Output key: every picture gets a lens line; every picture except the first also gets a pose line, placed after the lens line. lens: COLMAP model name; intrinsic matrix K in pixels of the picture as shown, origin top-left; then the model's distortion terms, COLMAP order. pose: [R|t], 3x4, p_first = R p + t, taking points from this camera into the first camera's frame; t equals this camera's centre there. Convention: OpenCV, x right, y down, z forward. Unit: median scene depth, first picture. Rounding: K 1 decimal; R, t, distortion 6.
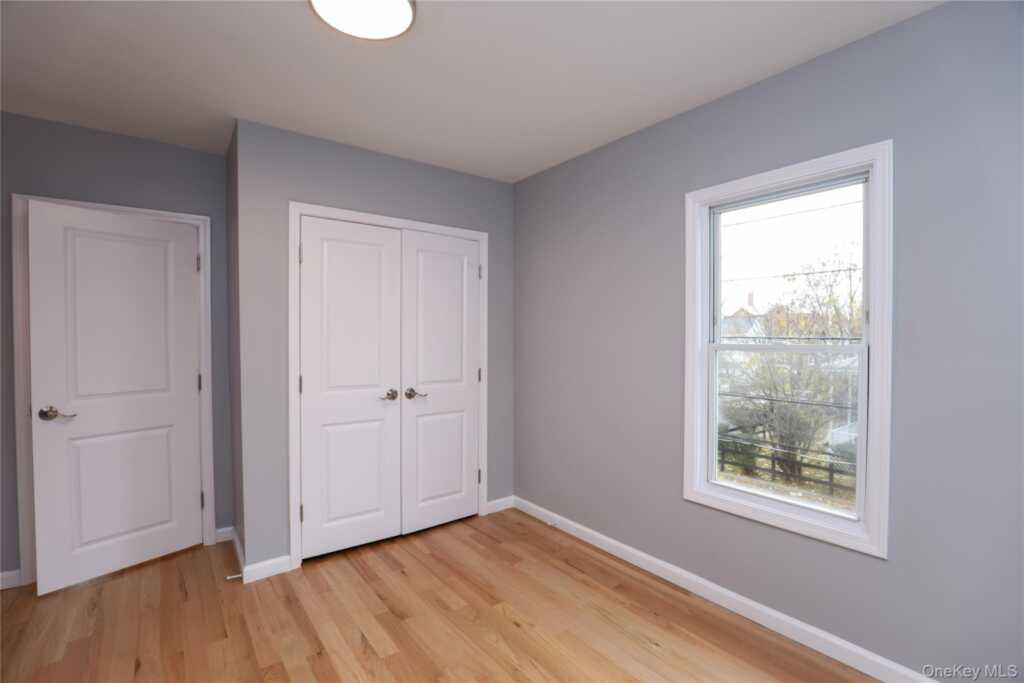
lens RADIAL K [[472.4, 0, 508.4], [0, 472.4, 347.2], [0, 0, 1]] dist [-0.002613, -0.000600]
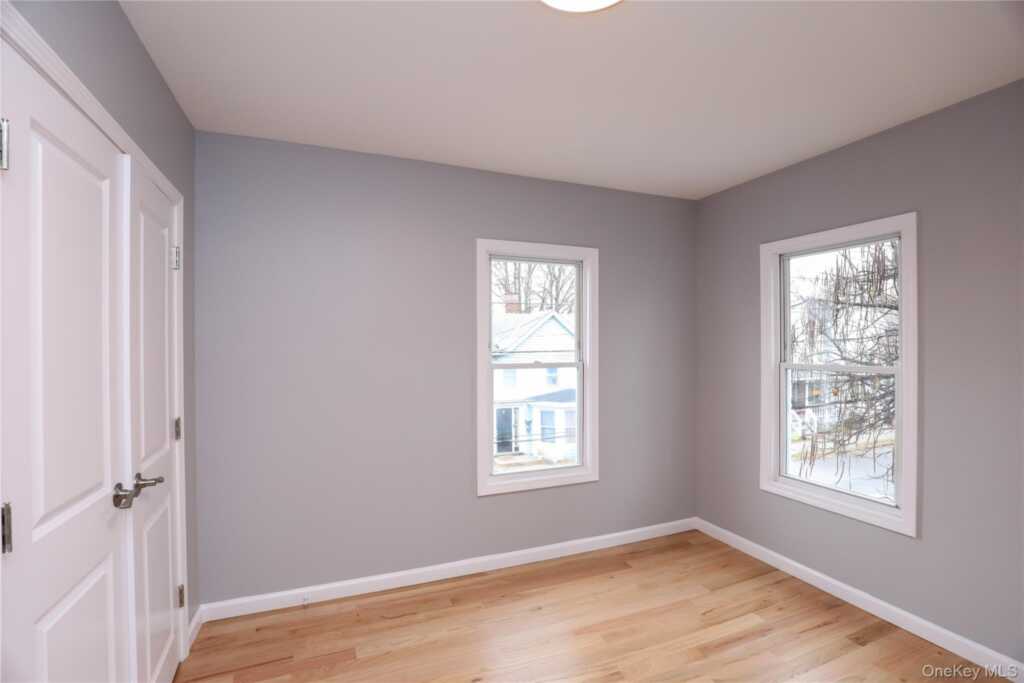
lens RADIAL K [[462.3, 0, 511.1], [0, 462.3, 355.7], [0, 0, 1]] dist [-0.001864, -0.000277]
pose [[0.259896, -0.004512, 0.965626, -0.707043], [0.024592, 0.999696, -0.001948, -0.022988], [-0.965323, 0.024253, 0.259928, 0.606352]]
